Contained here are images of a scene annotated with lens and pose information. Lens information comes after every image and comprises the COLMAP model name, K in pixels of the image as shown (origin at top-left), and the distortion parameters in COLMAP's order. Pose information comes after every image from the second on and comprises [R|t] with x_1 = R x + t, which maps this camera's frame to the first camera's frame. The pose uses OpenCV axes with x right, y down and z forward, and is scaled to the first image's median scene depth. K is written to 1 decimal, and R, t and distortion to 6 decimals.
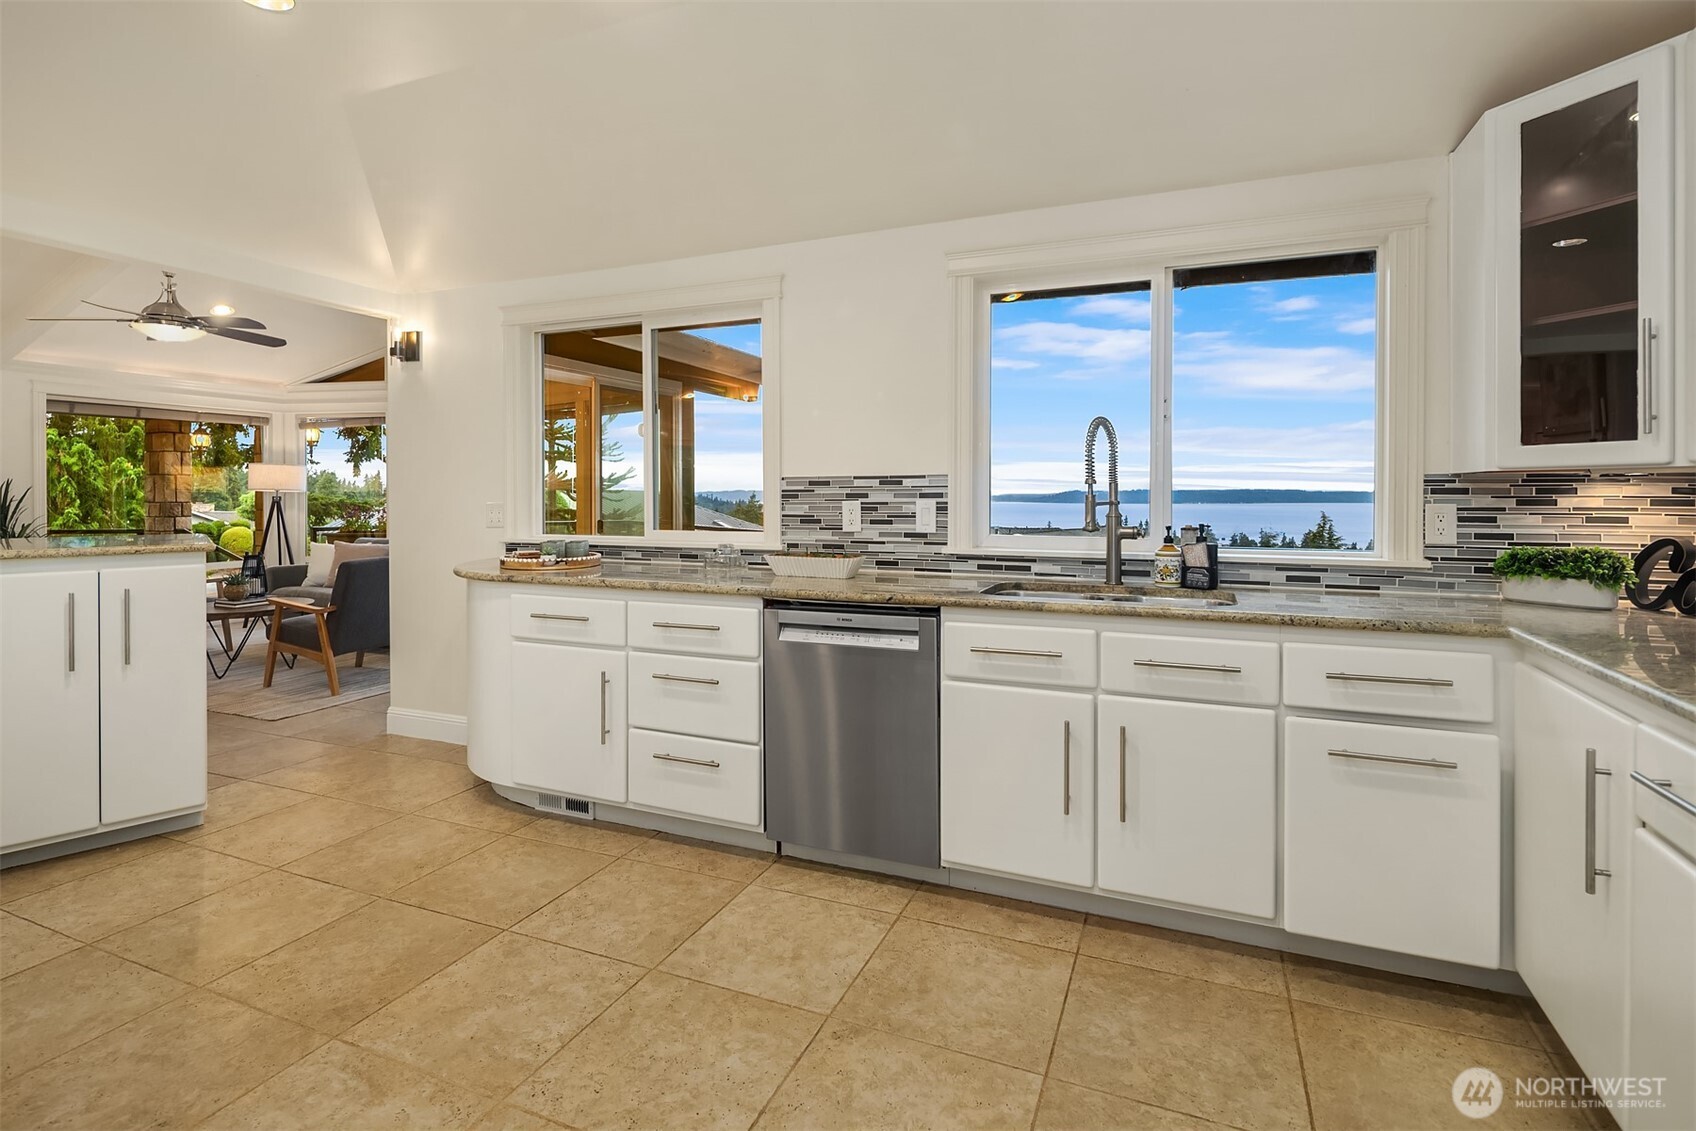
lens RADIAL K [[835.4, 0, 850.0], [0, 835.4, 492.9], [0, 0, 1]] dist [0.006216, -0.005294]
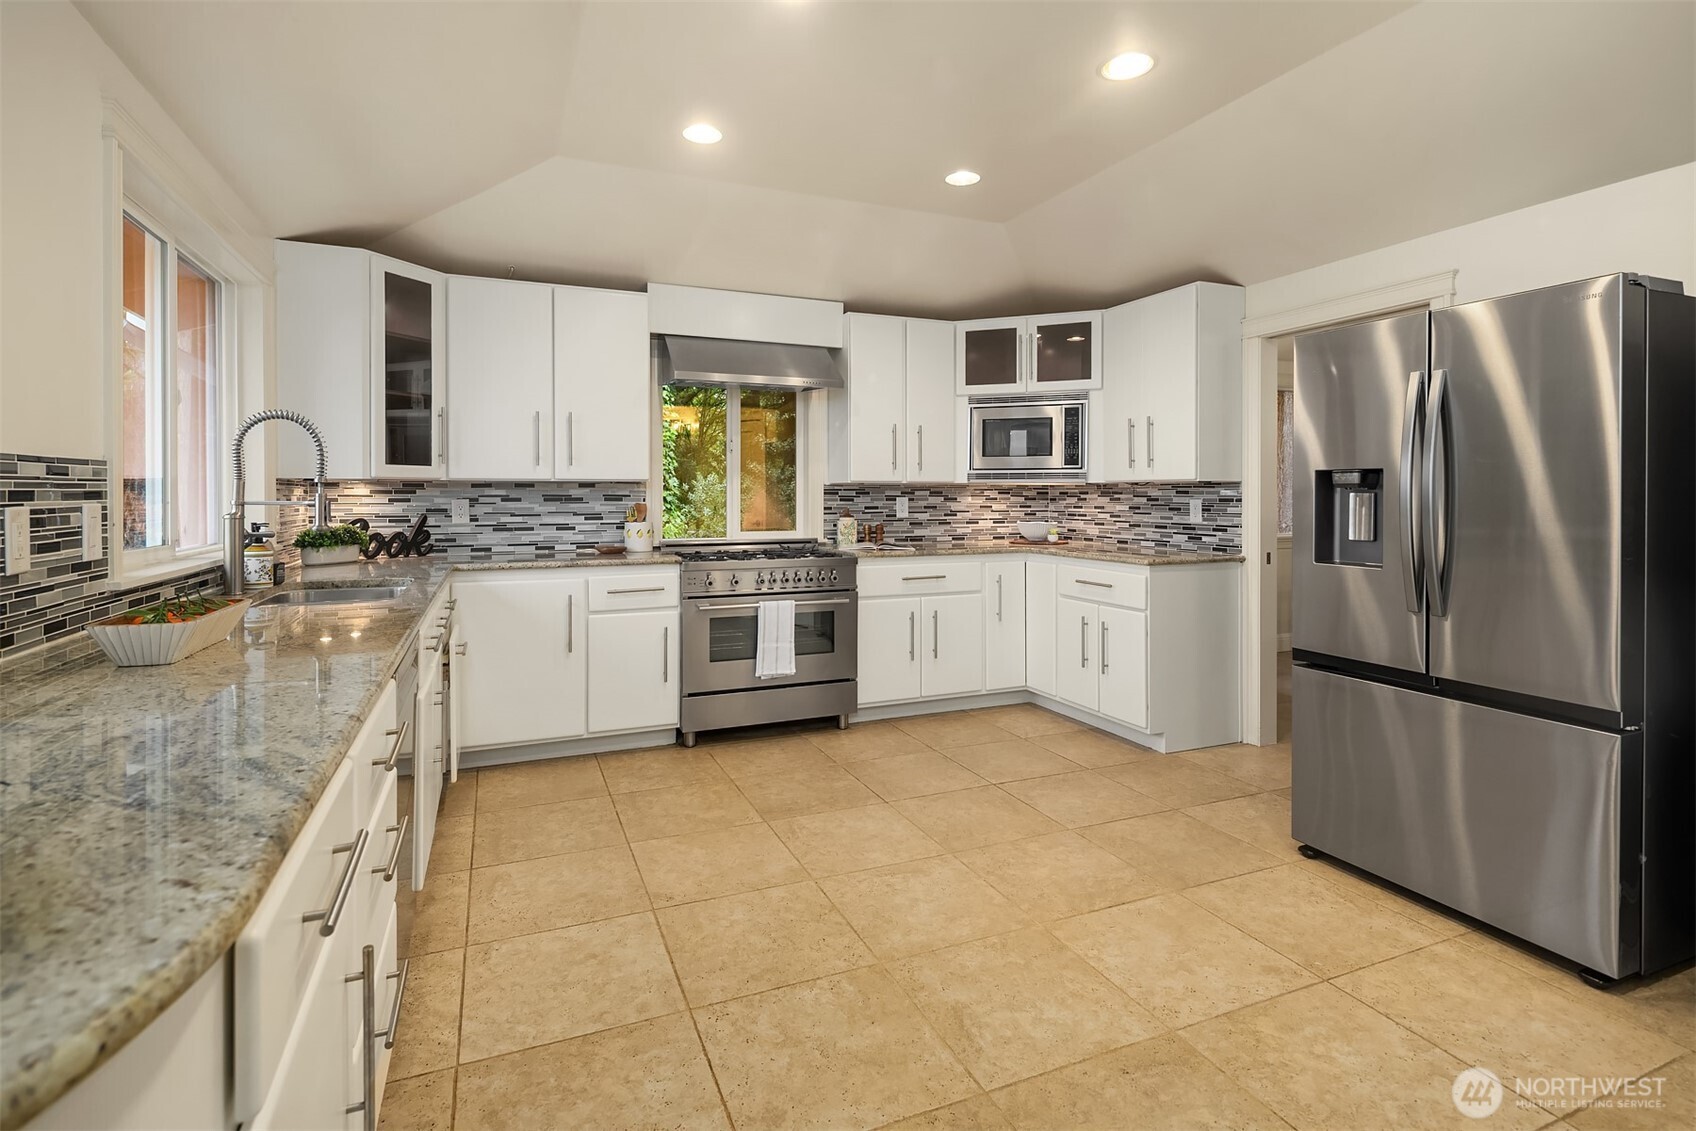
lens RADIAL K [[817.3, 0, 836.9], [0, 817.3, 505.3], [0, 0, 1]] dist [0.056170, 0.000084]
pose [[-0.713816, -0.010871, 0.700249, -1.014724], [-0.004740, 0.999932, 0.010691, 0.001902], [-0.700317, 0.004313, -0.713819, 1.577599]]
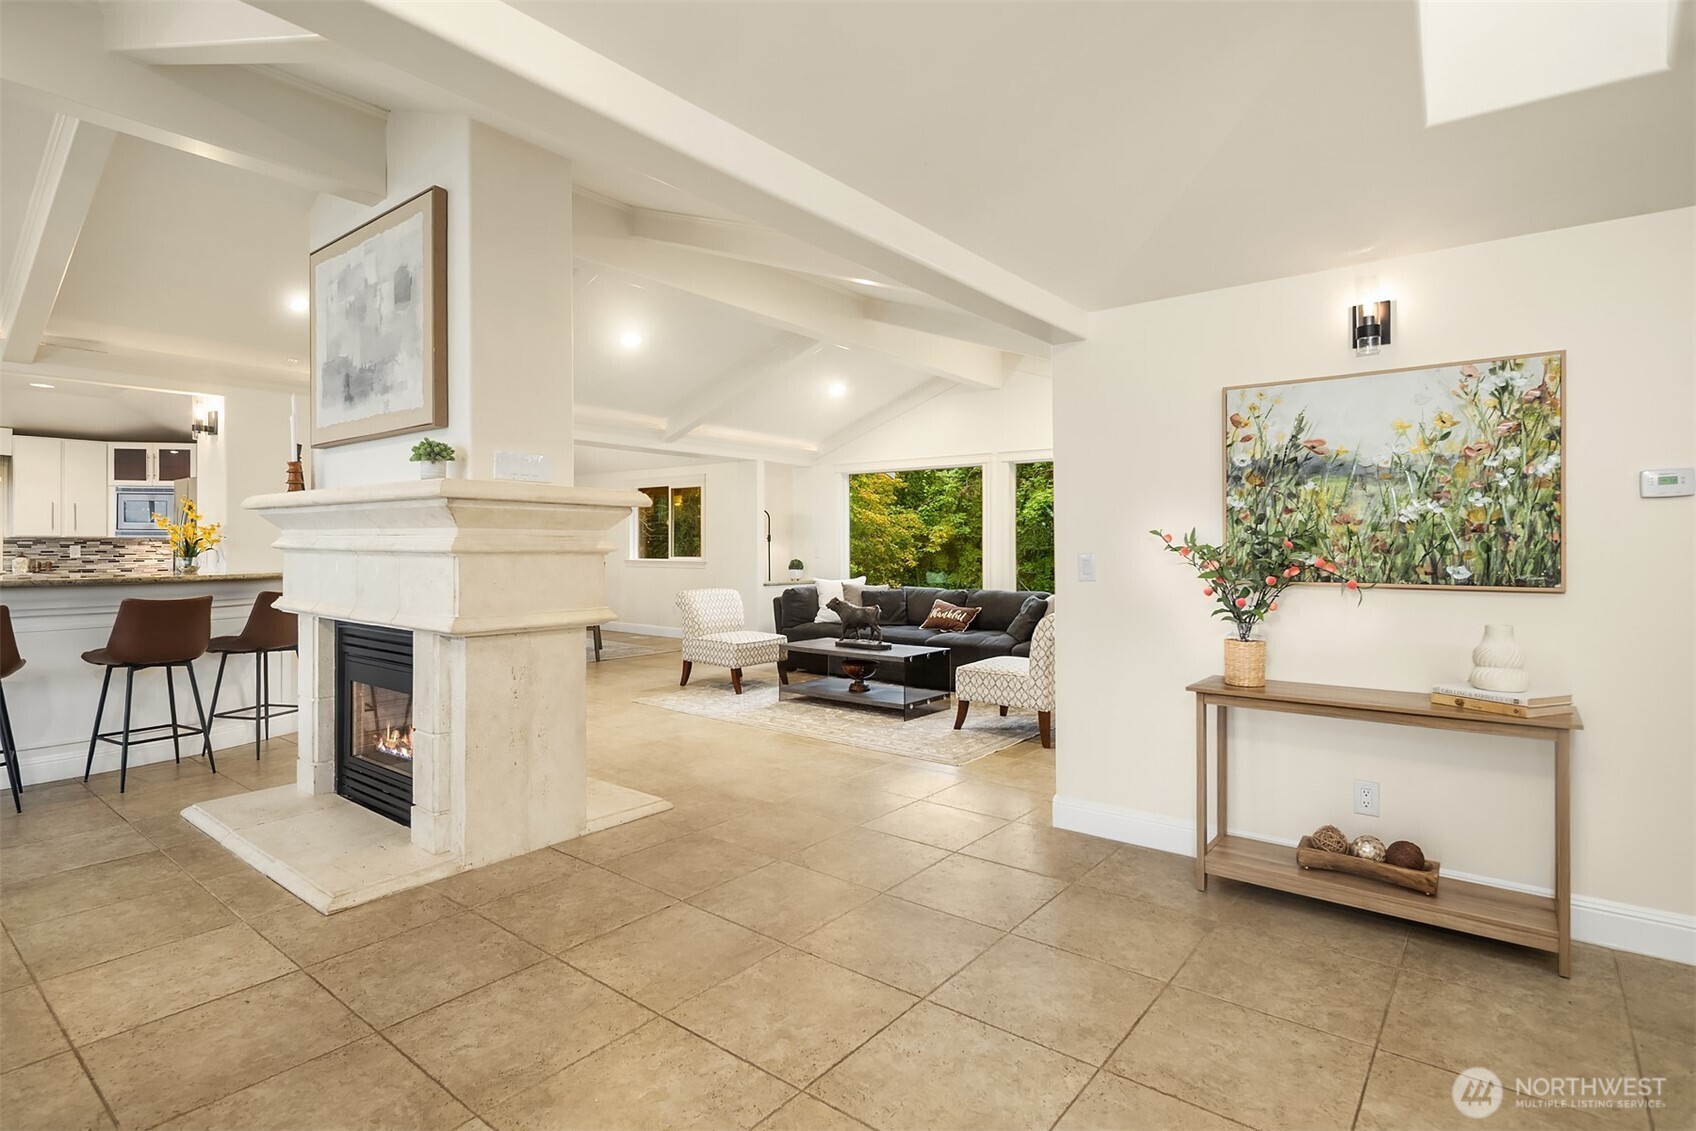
lens RADIAL K [[835.4, 0, 858.3], [0, 835.4, 555.2], [0, 0, 1]] dist [0.006216, -0.005294]
pose [[-0.968775, -0.007596, 0.247826, -4.007301], [-0.006538, 0.999966, 0.005092, 0.004967], [-0.247857, 0.003313, -0.968791, 2.664698]]
